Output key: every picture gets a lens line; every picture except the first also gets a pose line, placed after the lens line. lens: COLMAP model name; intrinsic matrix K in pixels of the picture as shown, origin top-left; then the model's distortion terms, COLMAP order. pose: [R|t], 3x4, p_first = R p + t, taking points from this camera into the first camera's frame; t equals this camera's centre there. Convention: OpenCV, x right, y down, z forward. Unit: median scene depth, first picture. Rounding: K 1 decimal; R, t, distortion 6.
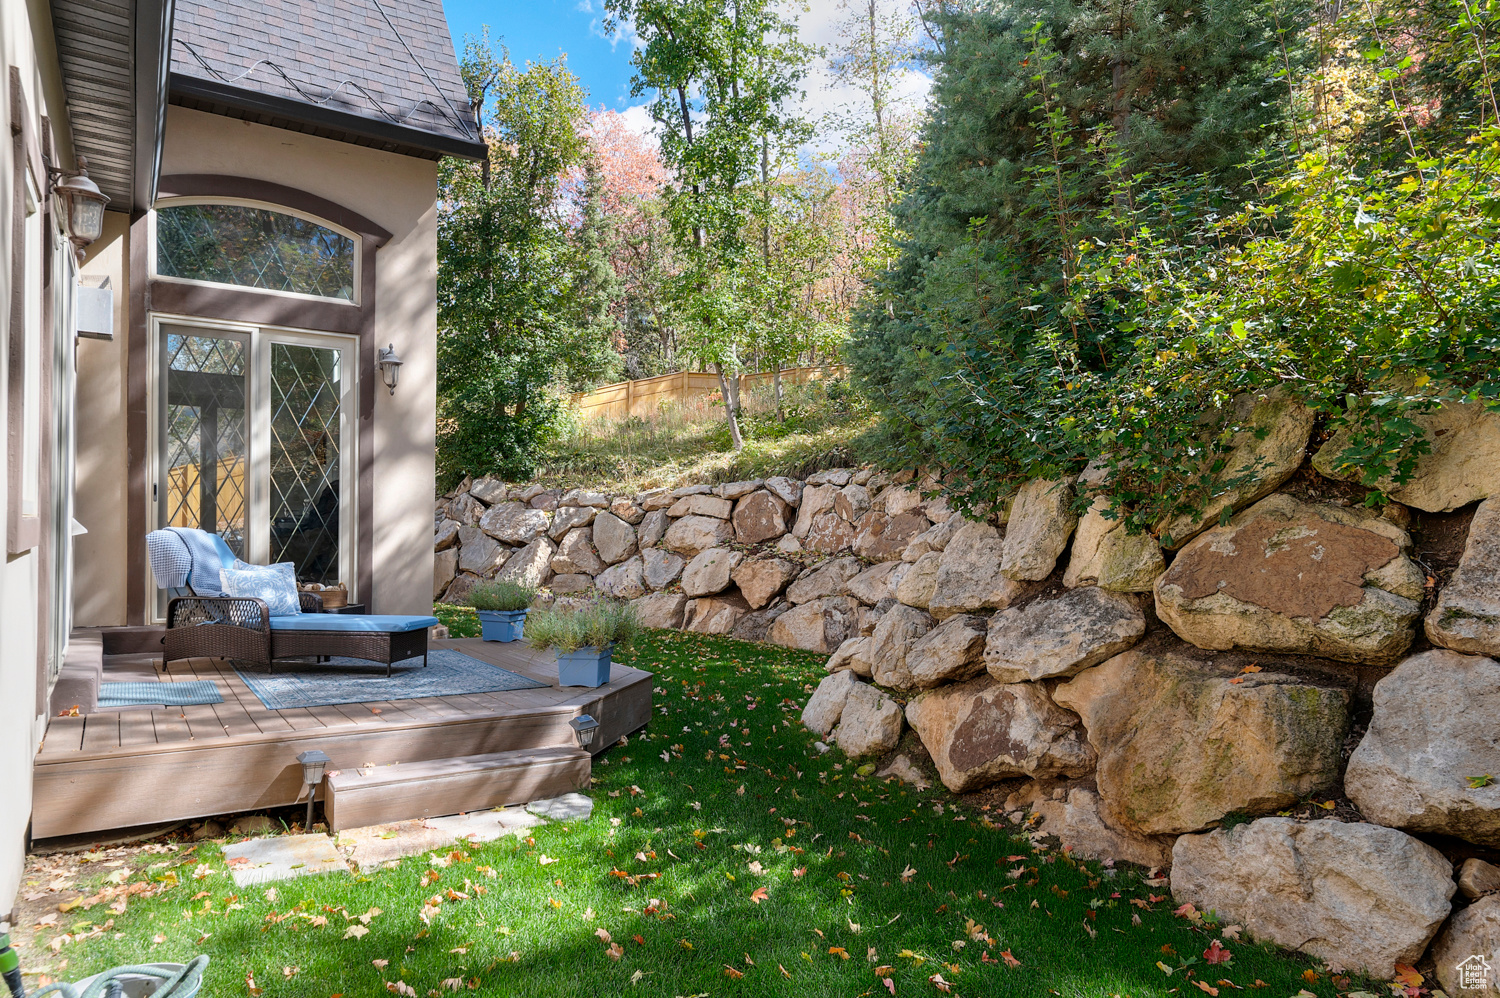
lens RADIAL K [[992.5, 0, 751.5], [0, 992.5, 523.7], [0, 0, 1]] dist [0.014390, 0.001927]
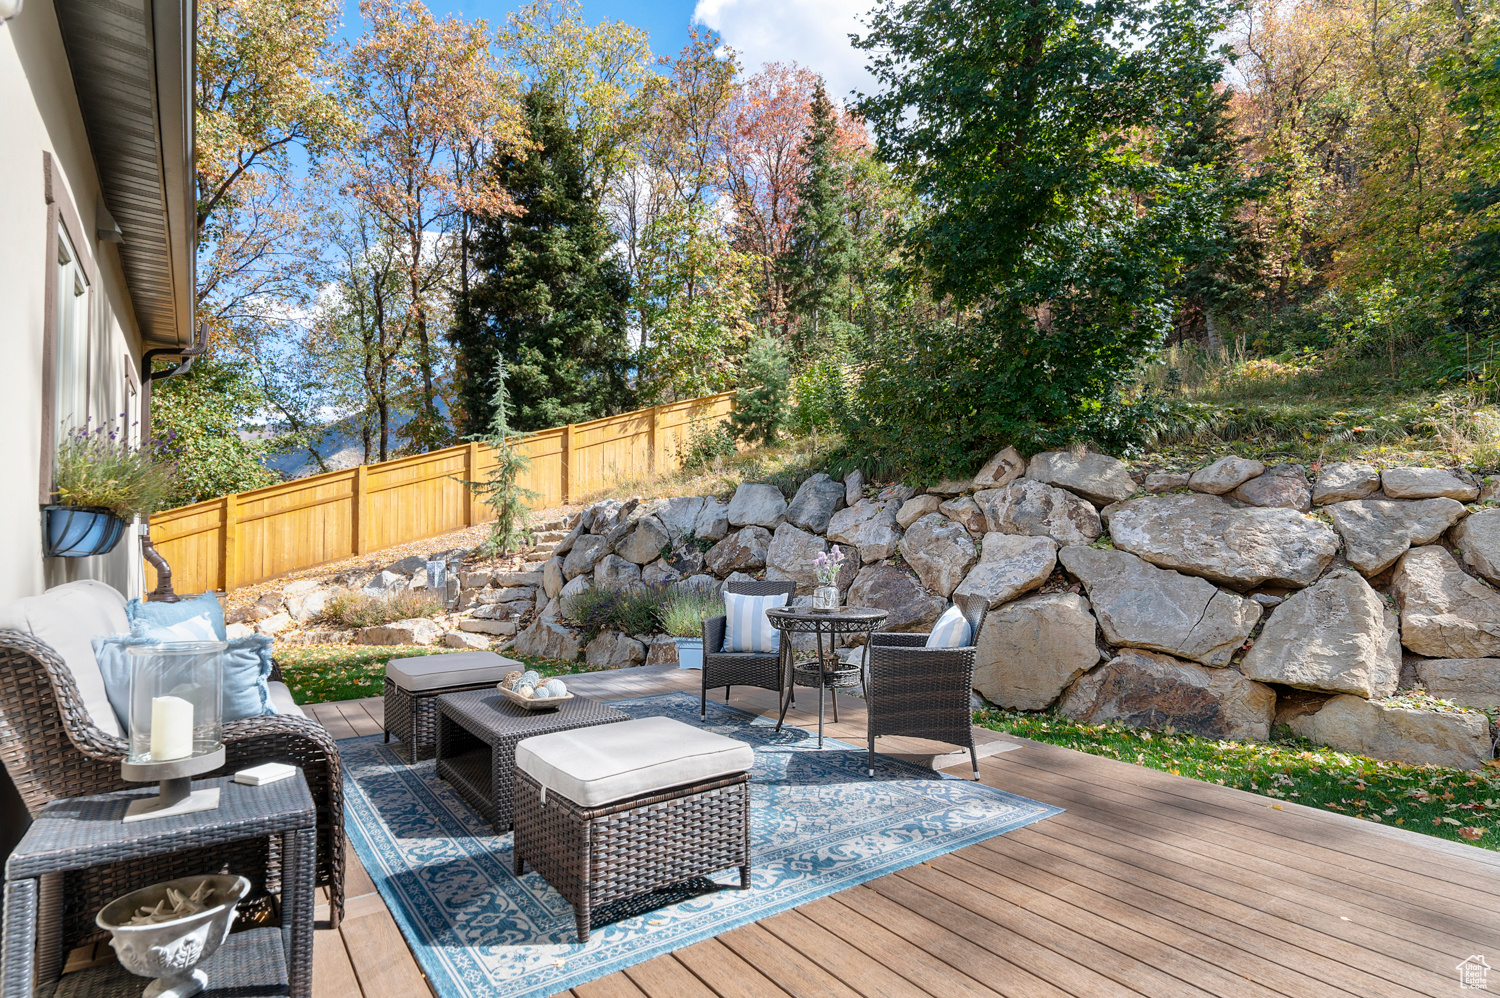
lens RADIAL K [[796.9, 0, 750.0], [0, 796.9, 499.0], [0, 0, 1]] dist [0.000572, -0.000140]
pose [[0.998735, -0.020300, 0.045998, -0.569697], [0.022152, 0.998949, -0.040122, -0.010825], [-0.045135, 0.041090, 0.998135, 0.769940]]
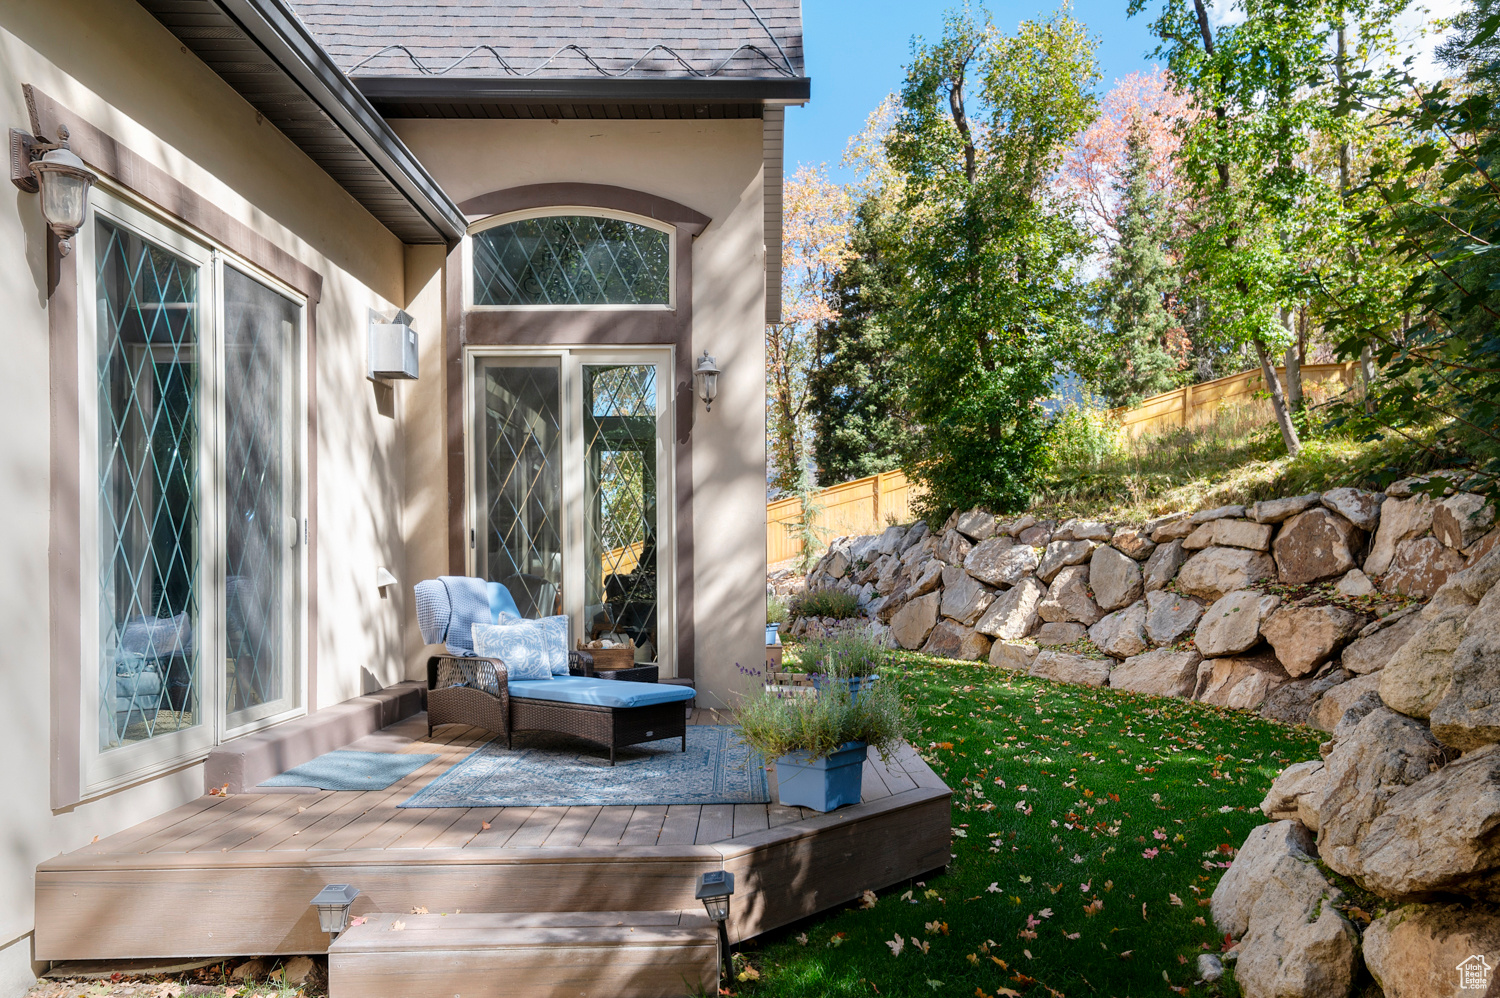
lens RADIAL K [[1035.2, 0, 754.9], [0, 1035.2, 562.2], [0, 0, 1]] dist [0.030472, 0.000313]
pose [[0.846506, -0.020386, -0.531989, 0.069164], [0.020283, 0.999776, -0.006038, 0.001060], [0.531993, -0.005679, 0.846730, 0.158163]]
